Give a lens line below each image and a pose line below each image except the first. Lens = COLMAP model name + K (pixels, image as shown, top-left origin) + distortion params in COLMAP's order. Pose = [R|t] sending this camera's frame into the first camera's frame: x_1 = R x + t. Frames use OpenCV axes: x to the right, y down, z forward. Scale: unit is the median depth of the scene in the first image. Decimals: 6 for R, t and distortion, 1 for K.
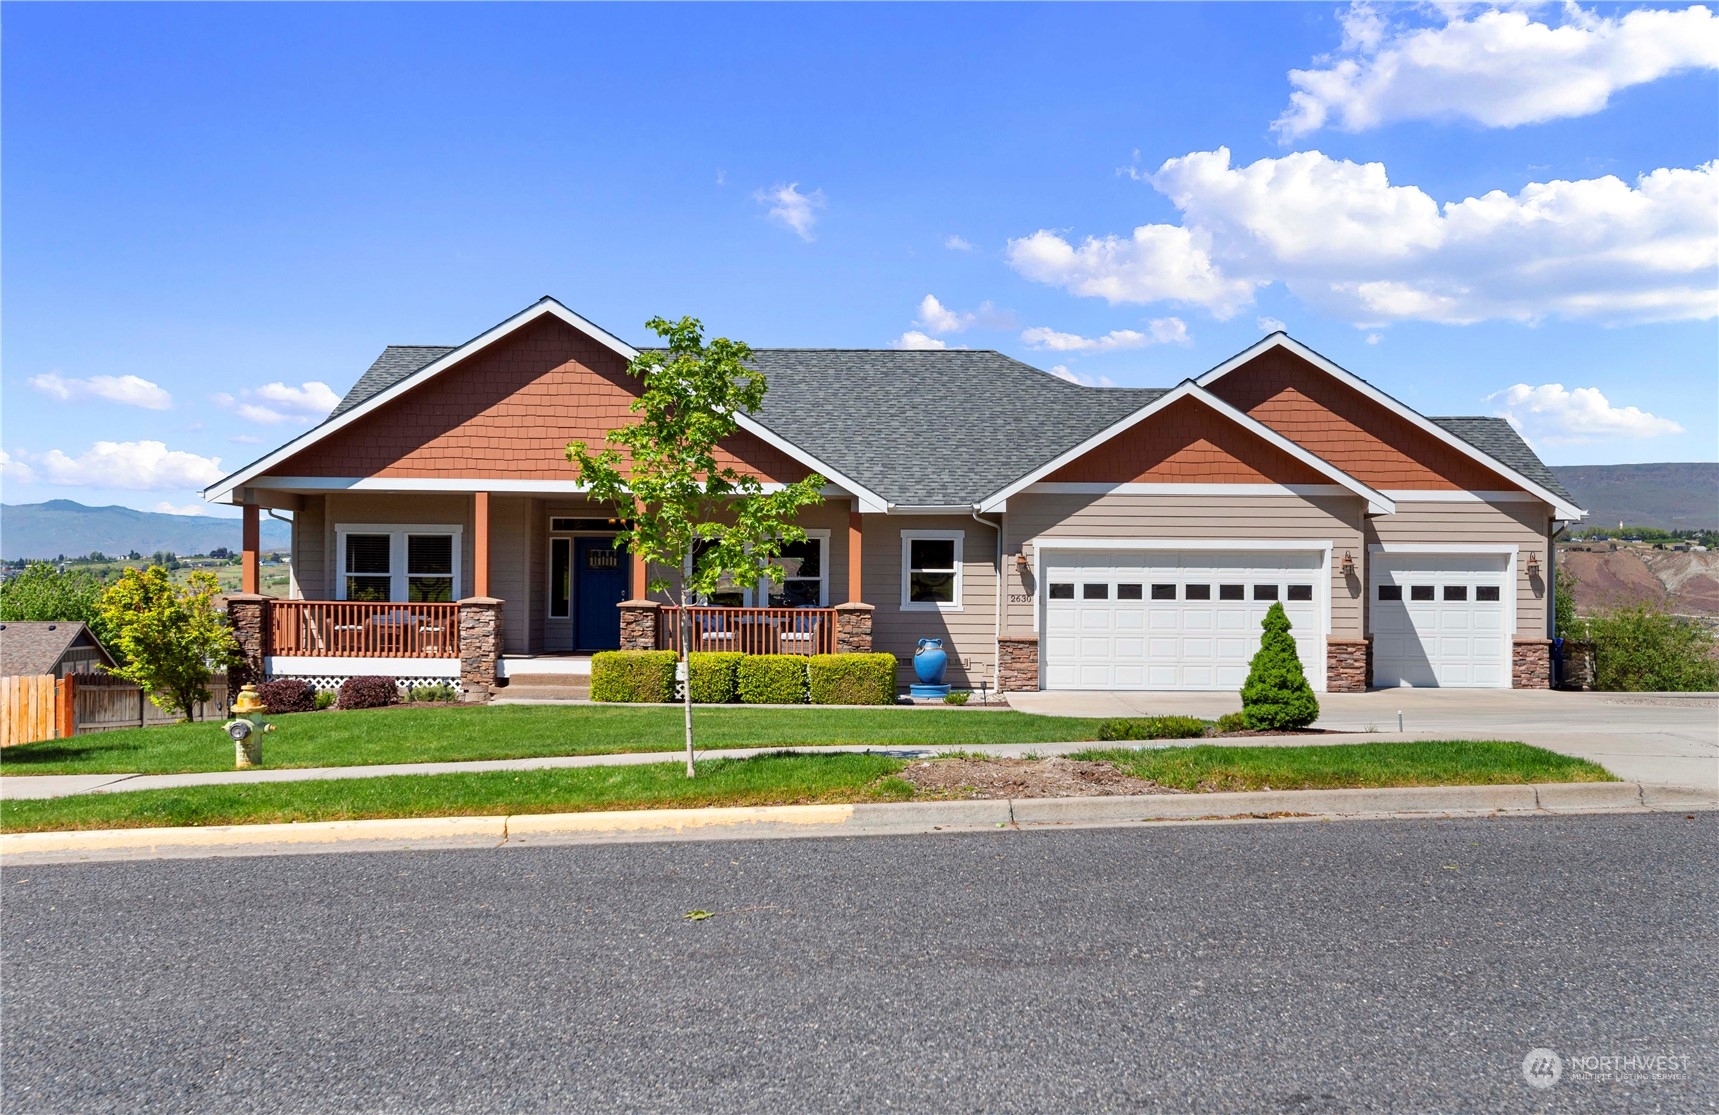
lens RADIAL K [[1535.8, 0, 859.5], [0, 1535.8, 557.5], [0, 0, 1]] dist [0.002386, -0.000551]
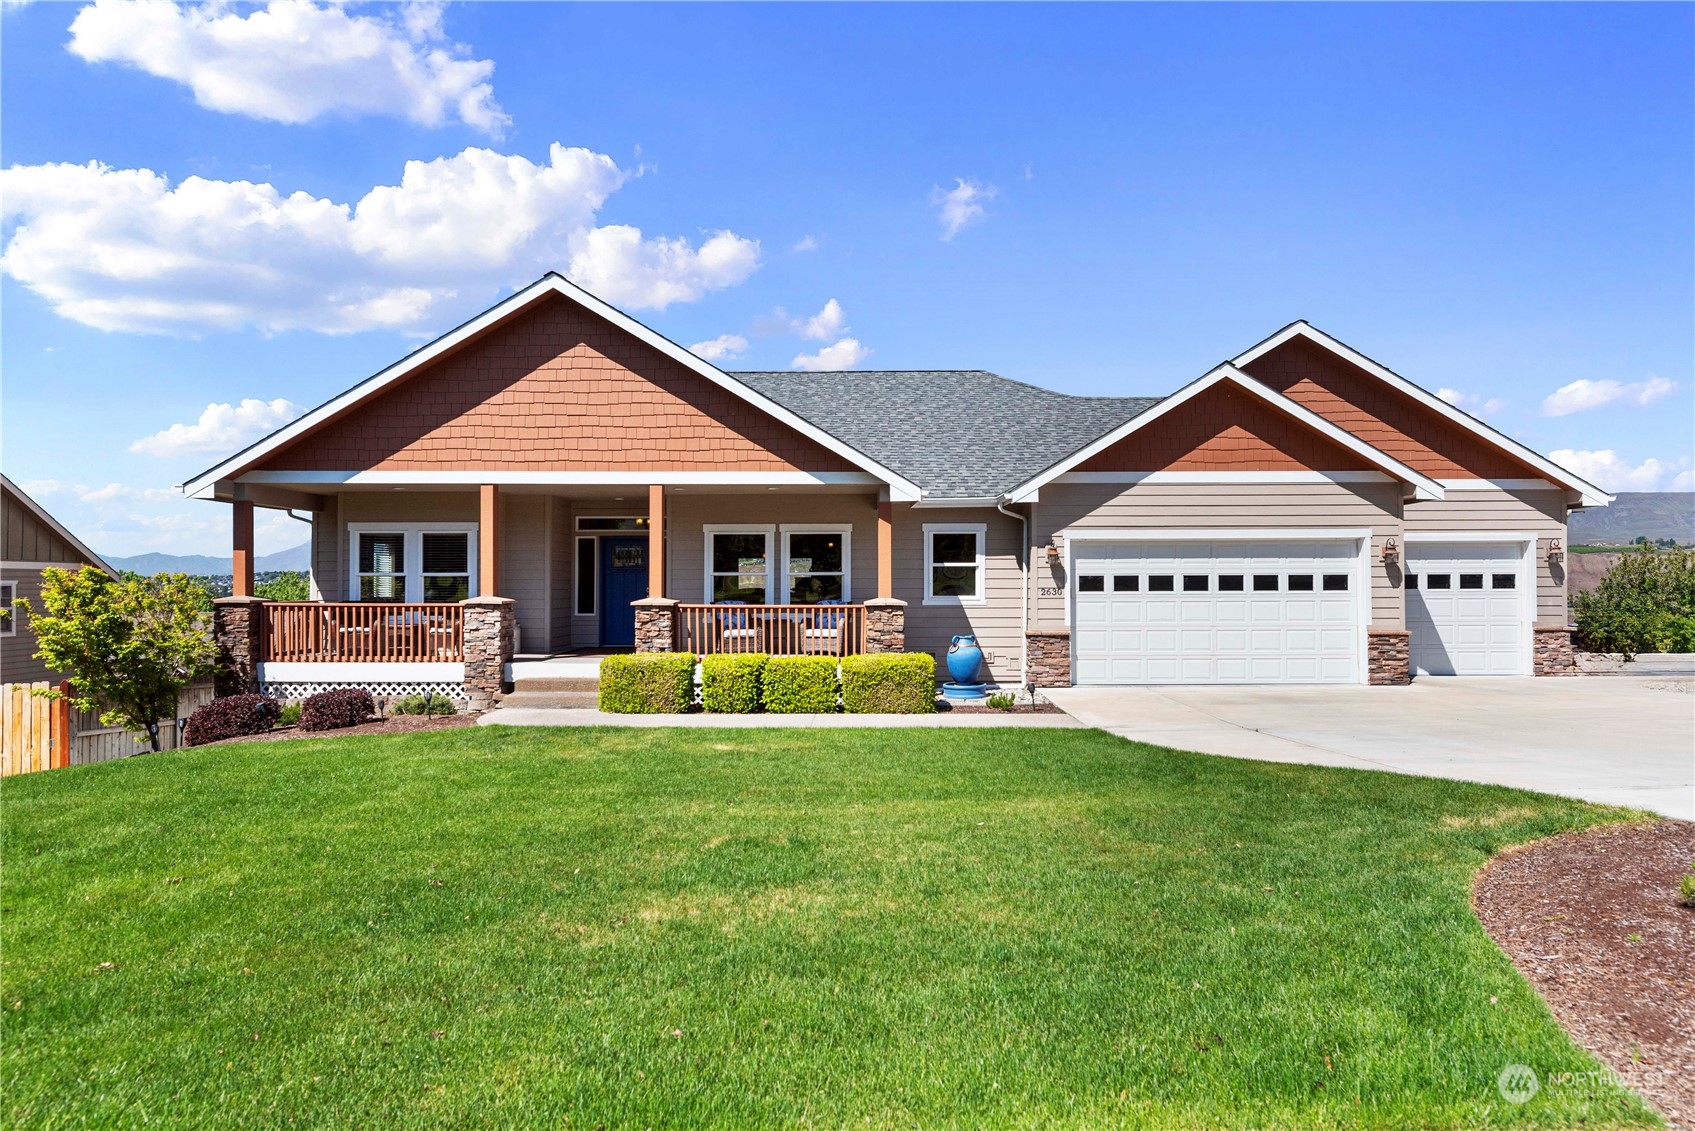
lens RADIAL K [[881.9, 0, 821.3], [0, 881.9, 560.8], [0, 0, 1]] dist [-0.000088, 0.000040]
pose [[0.999937, -0.010806, -0.003033, -0.038659], [0.010792, 0.999931, -0.004676, 0.008268], [0.003083, 0.004643, 0.999984, 0.443141]]
